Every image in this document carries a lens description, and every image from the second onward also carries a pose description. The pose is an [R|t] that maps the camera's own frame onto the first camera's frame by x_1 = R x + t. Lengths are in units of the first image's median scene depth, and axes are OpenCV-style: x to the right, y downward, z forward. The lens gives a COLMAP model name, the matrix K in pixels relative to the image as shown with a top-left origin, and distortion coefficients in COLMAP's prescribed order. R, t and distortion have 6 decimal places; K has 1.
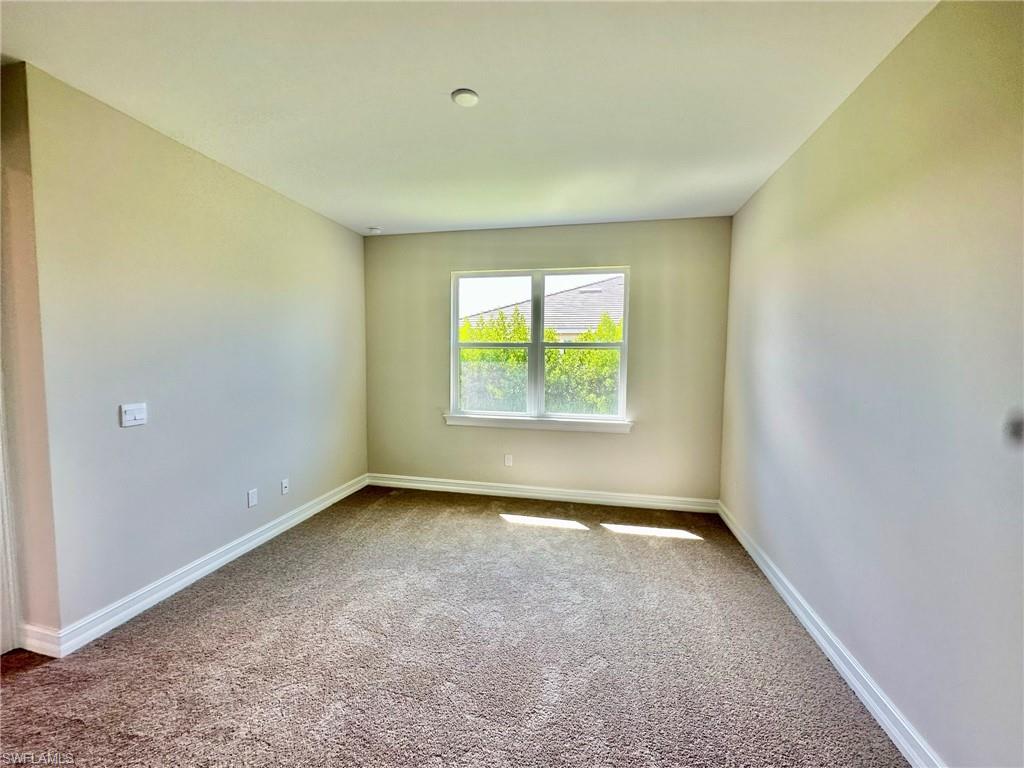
lens RADIAL K [[408.3, 0, 512.0], [0, 408.3, 382.3], [0, 0, 1]] dist [-0.002699, 0.000162]
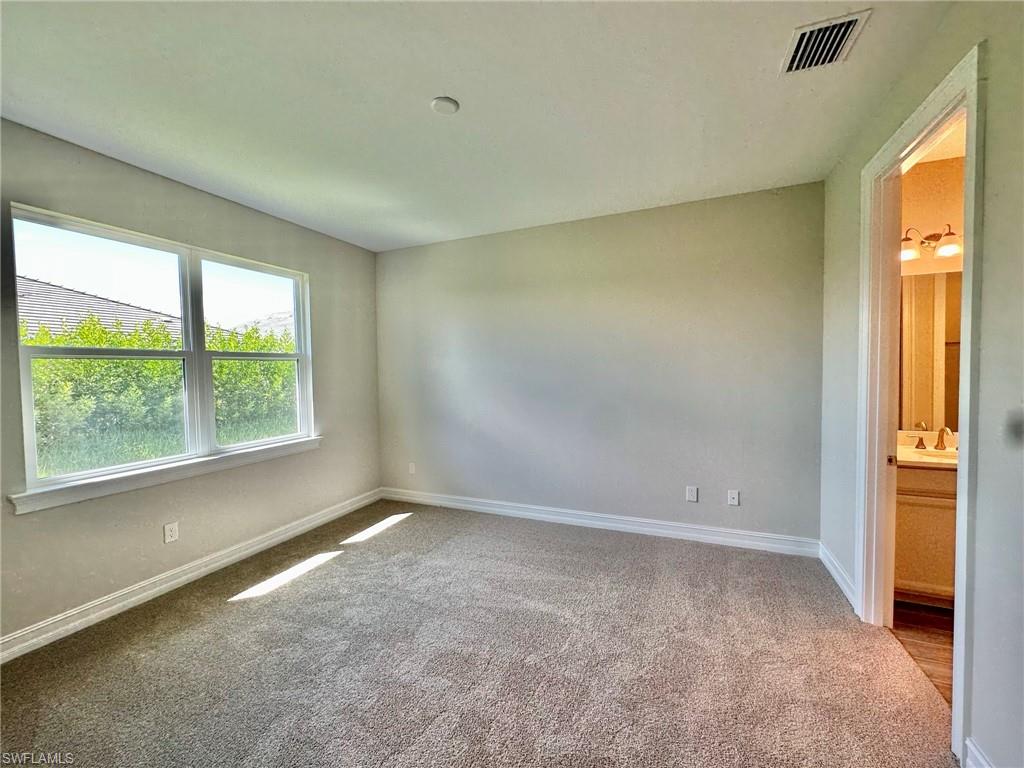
lens RADIAL K [[406.6, 0, 508.7], [0, 406.6, 383.1], [0, 0, 1]] dist [-0.001511, 0.000126]
pose [[0.189917, -0.045013, 0.980768, -0.550783], [0.083790, 0.996047, 0.029489, -0.018099], [-0.978218, 0.076578, 0.192938, 0.358515]]
